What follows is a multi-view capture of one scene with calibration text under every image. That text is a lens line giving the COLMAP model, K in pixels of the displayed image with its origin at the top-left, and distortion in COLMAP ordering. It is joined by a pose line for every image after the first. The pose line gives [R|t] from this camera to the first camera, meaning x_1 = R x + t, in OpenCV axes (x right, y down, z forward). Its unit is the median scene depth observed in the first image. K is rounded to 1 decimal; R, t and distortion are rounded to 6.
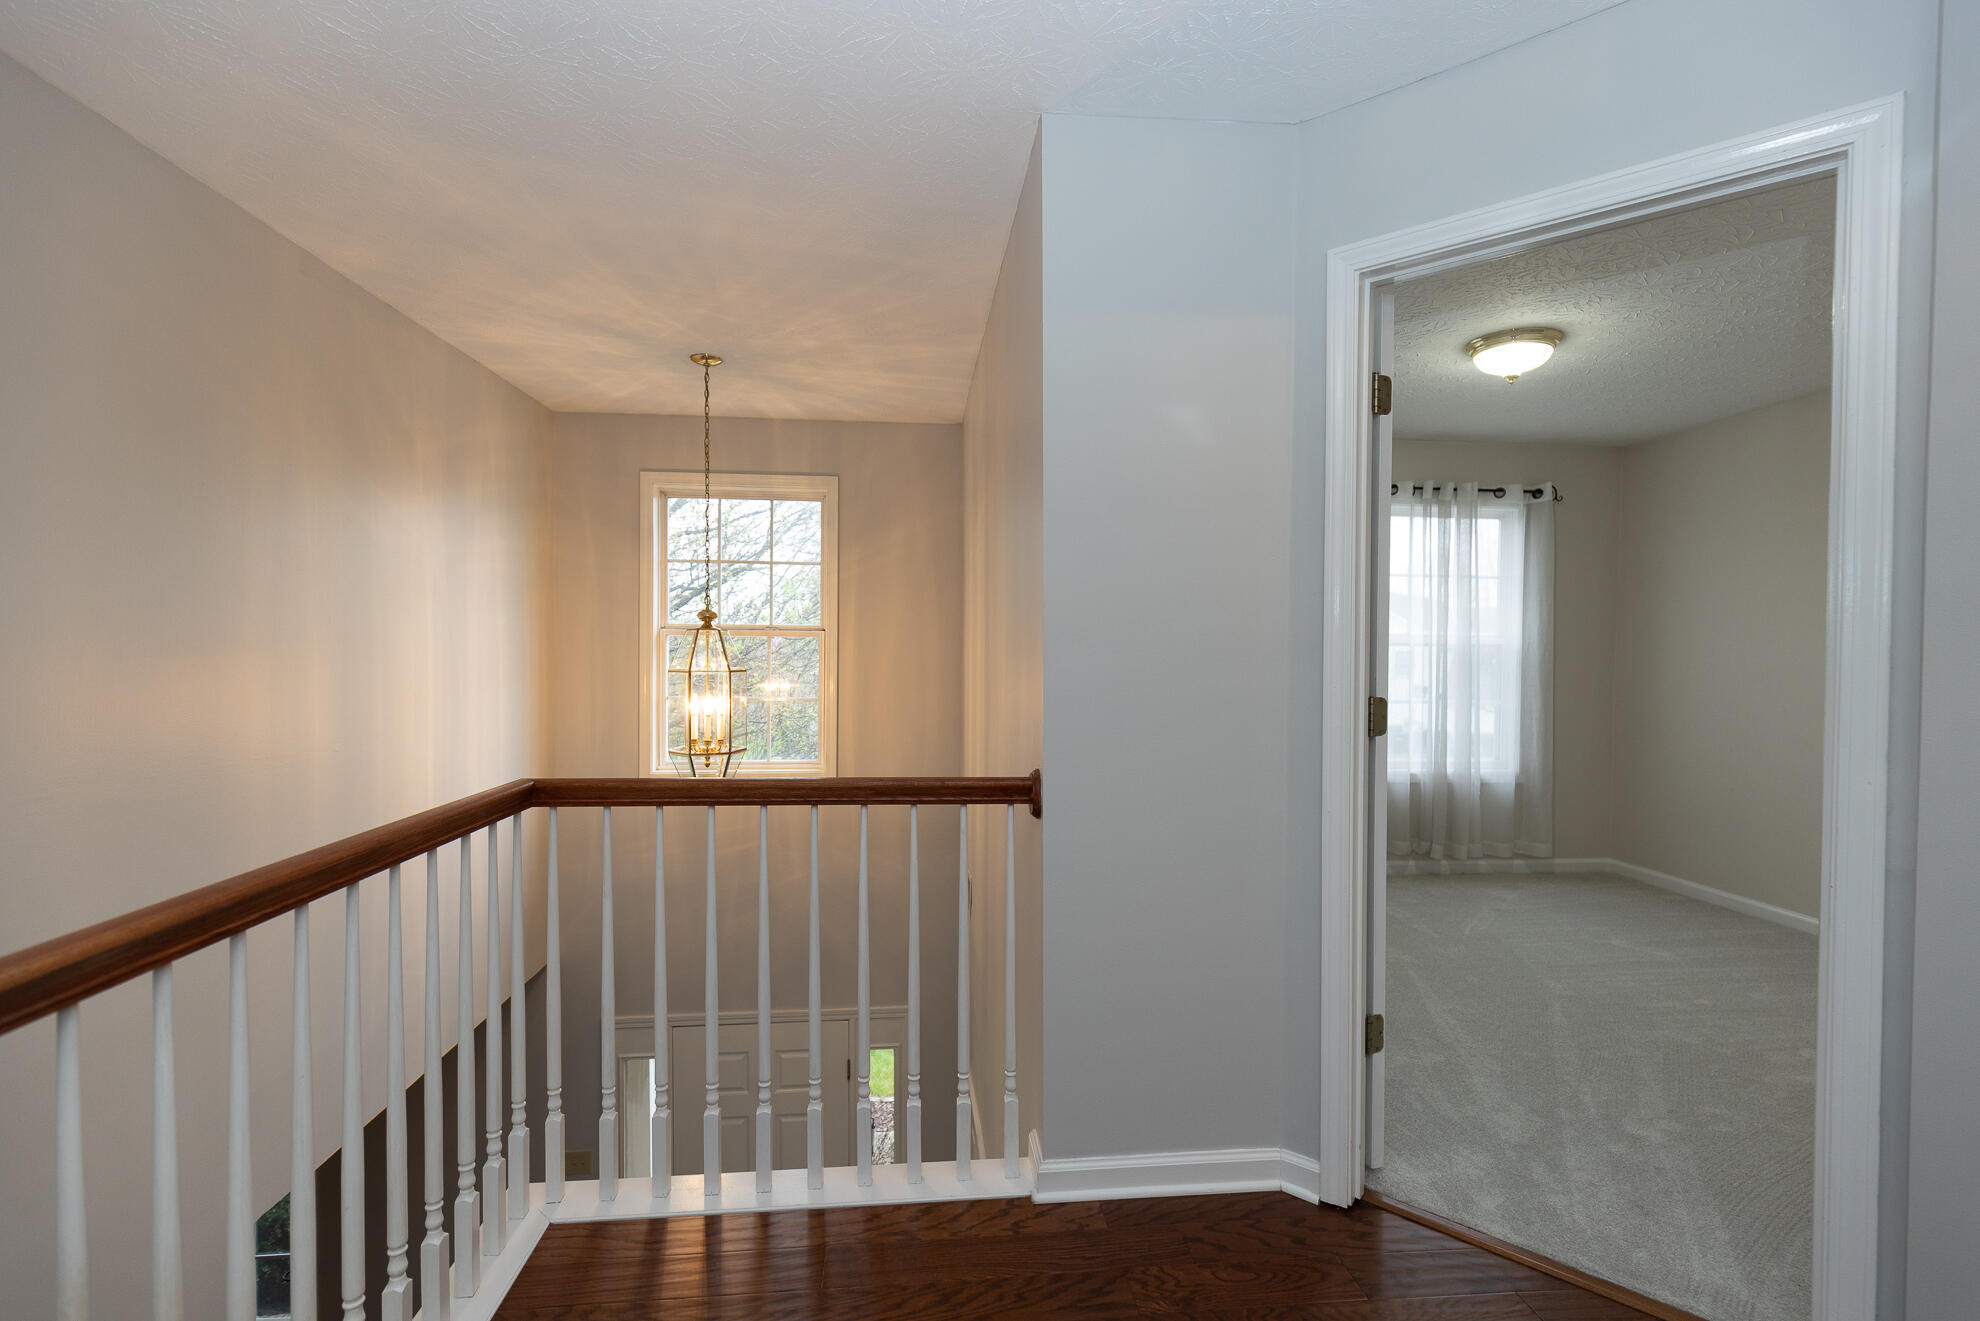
lens RADIAL K [[882.3, 0, 998.6], [0, 882.3, 664.6], [0, 0, 1]] dist [-0.007451, 0.002029]
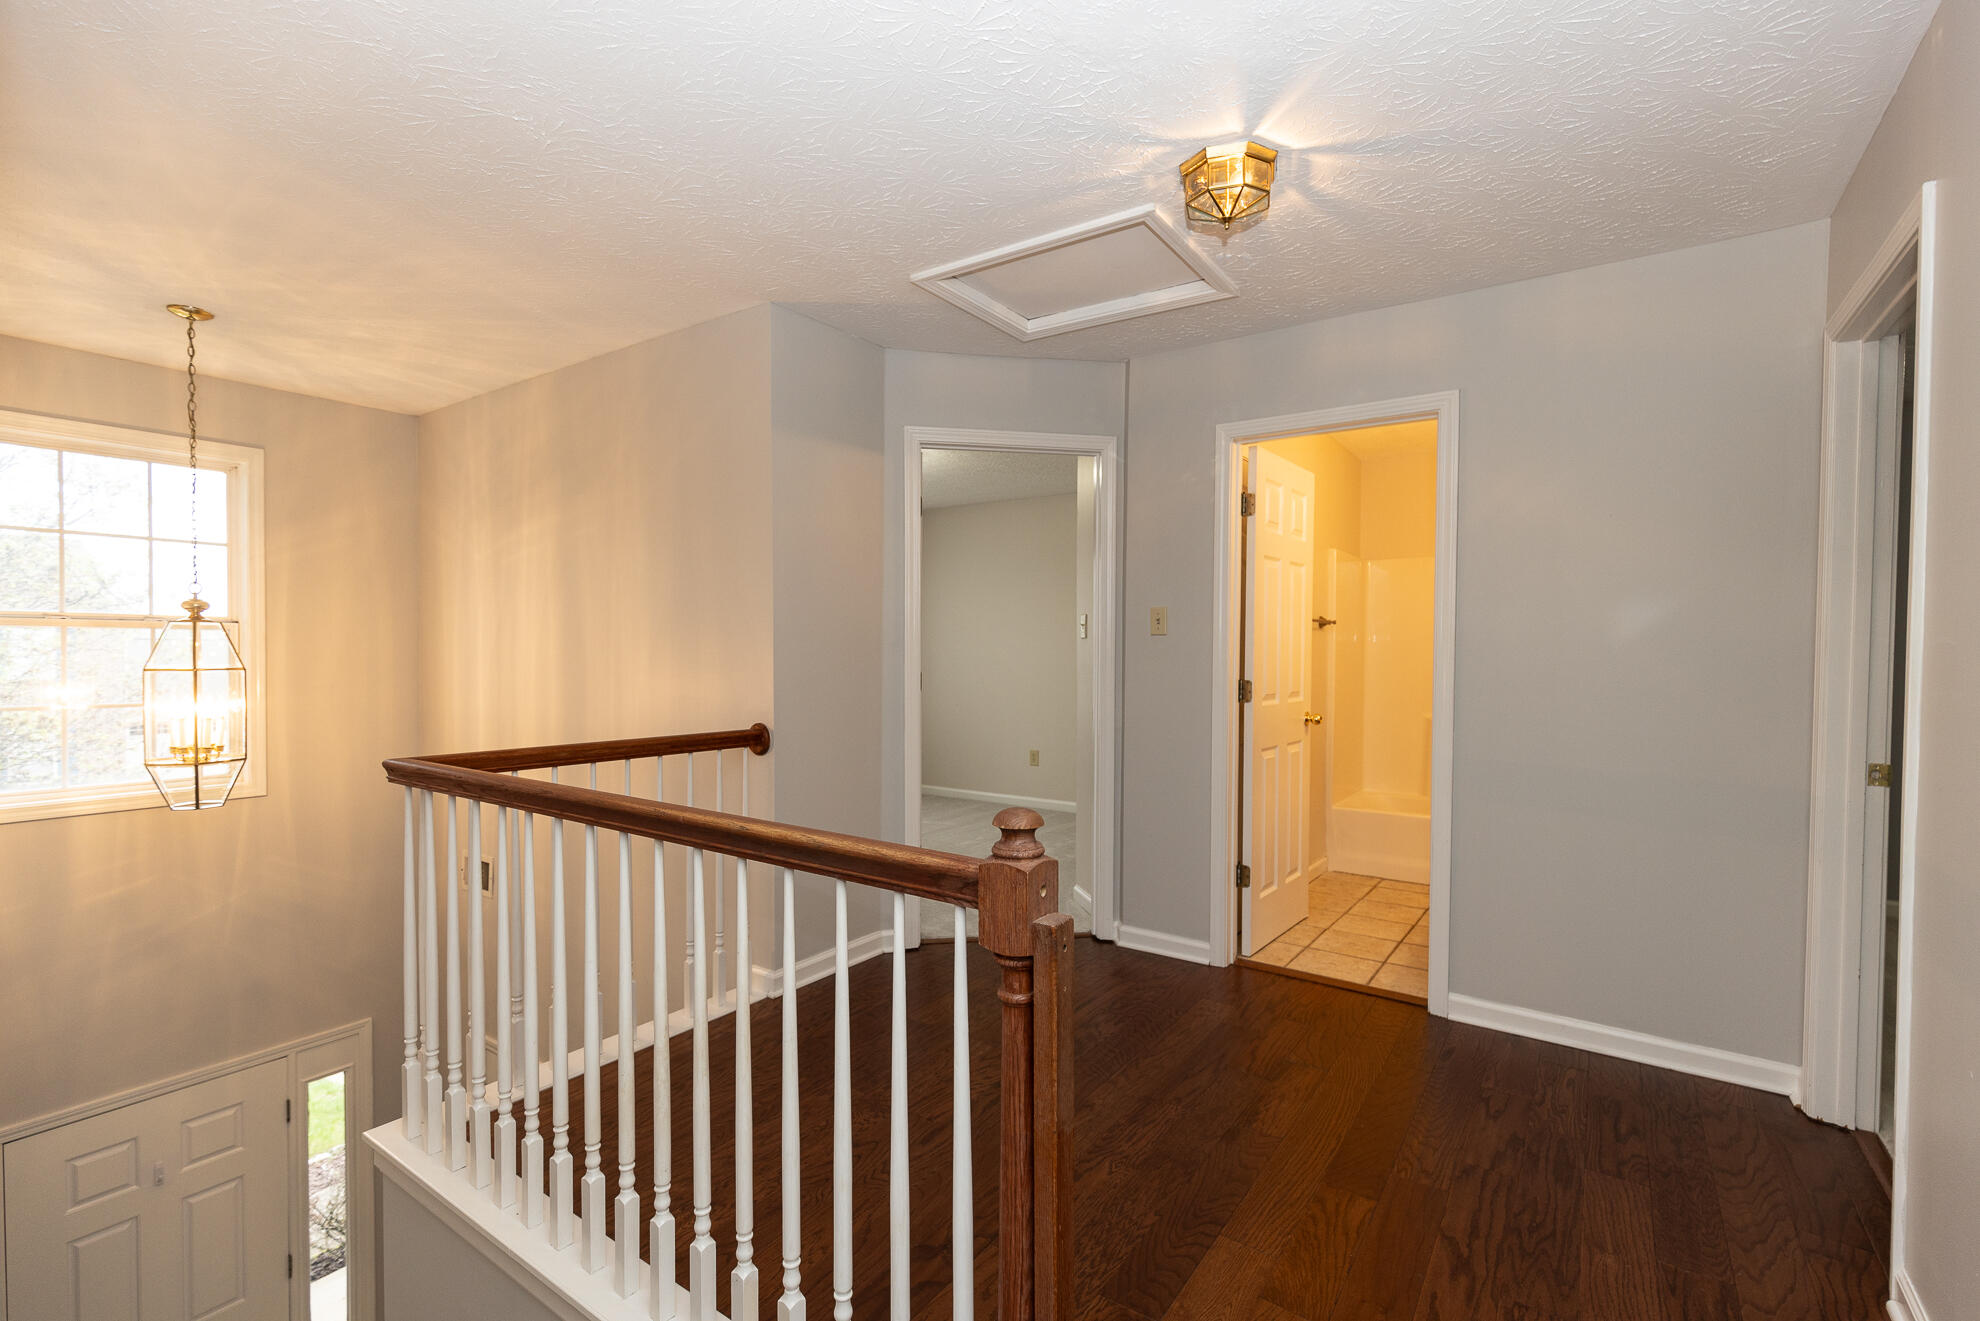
lens RADIAL K [[882.3, 0, 986.8], [0, 882.3, 654.3], [0, 0, 1]] dist [-0.007451, 0.002029]
pose [[0.648005, -0.009358, 0.761578, -0.367395], [0.011679, 0.999929, 0.002350, -0.000217], [-0.761546, 0.007371, 0.648068, -0.122797]]
